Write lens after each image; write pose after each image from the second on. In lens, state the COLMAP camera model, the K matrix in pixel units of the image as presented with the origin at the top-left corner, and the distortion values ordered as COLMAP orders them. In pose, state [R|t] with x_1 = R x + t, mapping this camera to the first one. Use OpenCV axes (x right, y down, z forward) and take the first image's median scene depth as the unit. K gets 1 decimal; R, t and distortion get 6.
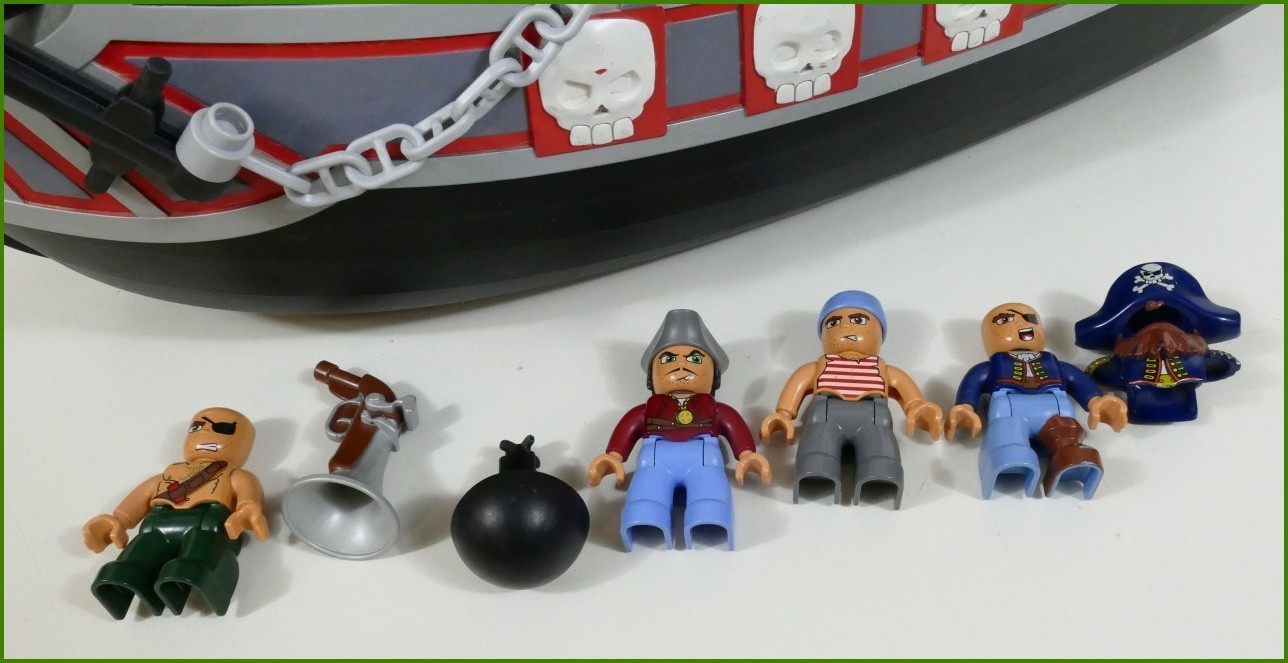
lens RADIAL K [[985.0, 0, 713.4], [0, 985.0, 375.9], [0, 0, 1]] dist [-0.032254, 0.000431]
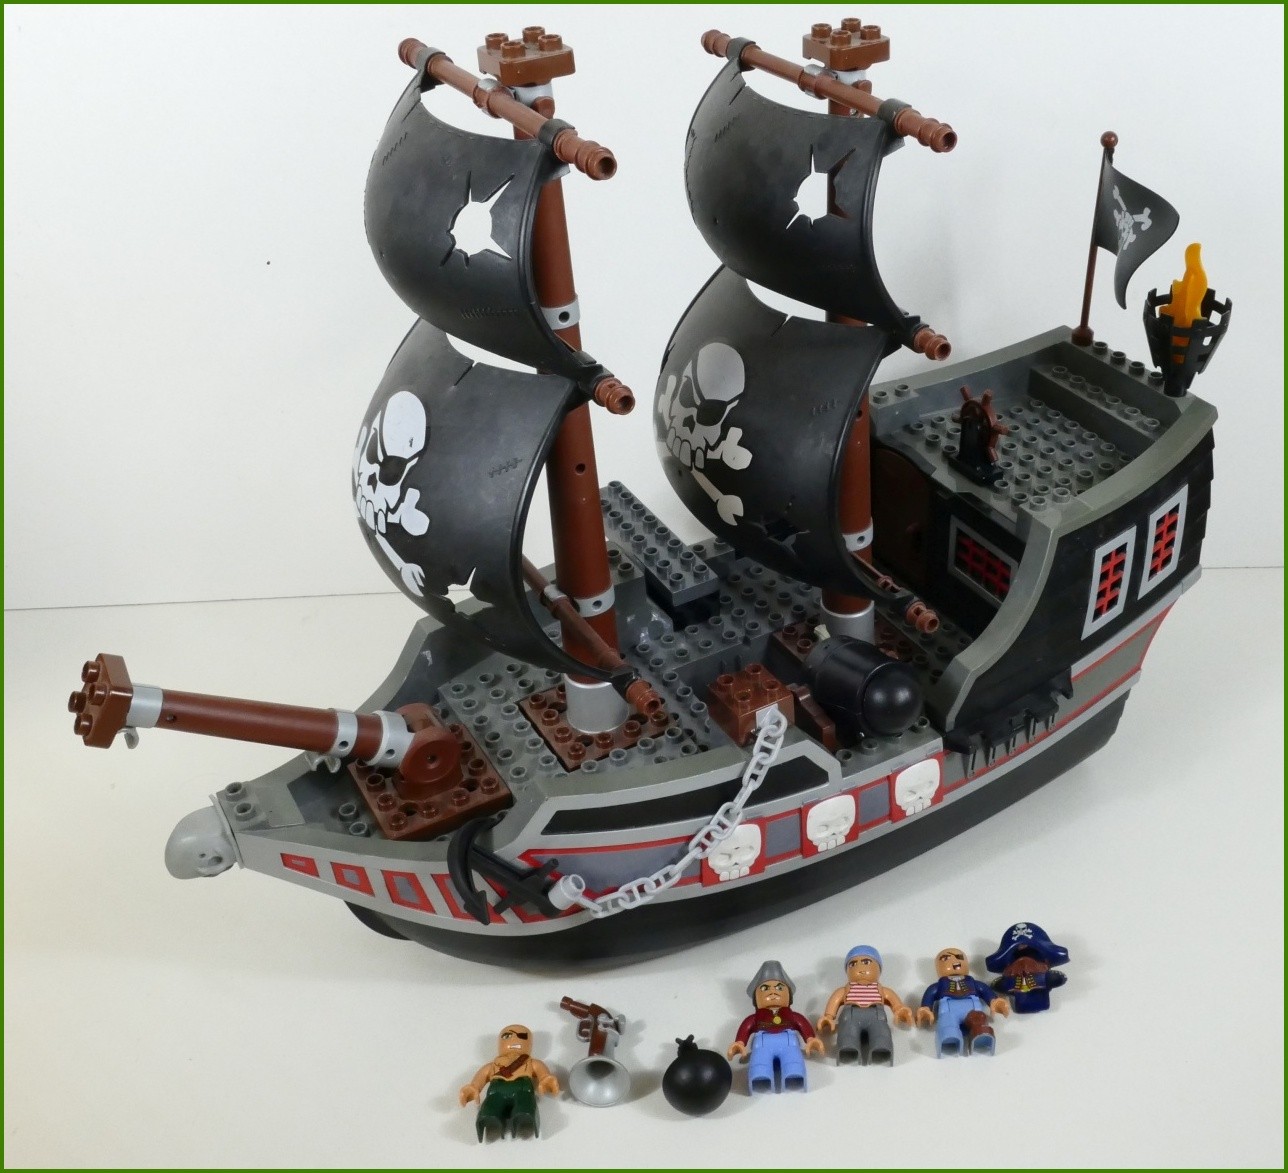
lens RADIAL K [[1193.9, 0, 781.2], [0, 1193.9, 584.8], [0, 0, 1]] dist [-0.062689, -0.022321]
pose [[0.997639, -0.017688, 0.066365, -0.153589], [0.039124, 0.940527, -0.337458, 0.022593], [-0.056449, 0.339257, 0.938998, -1.380465]]
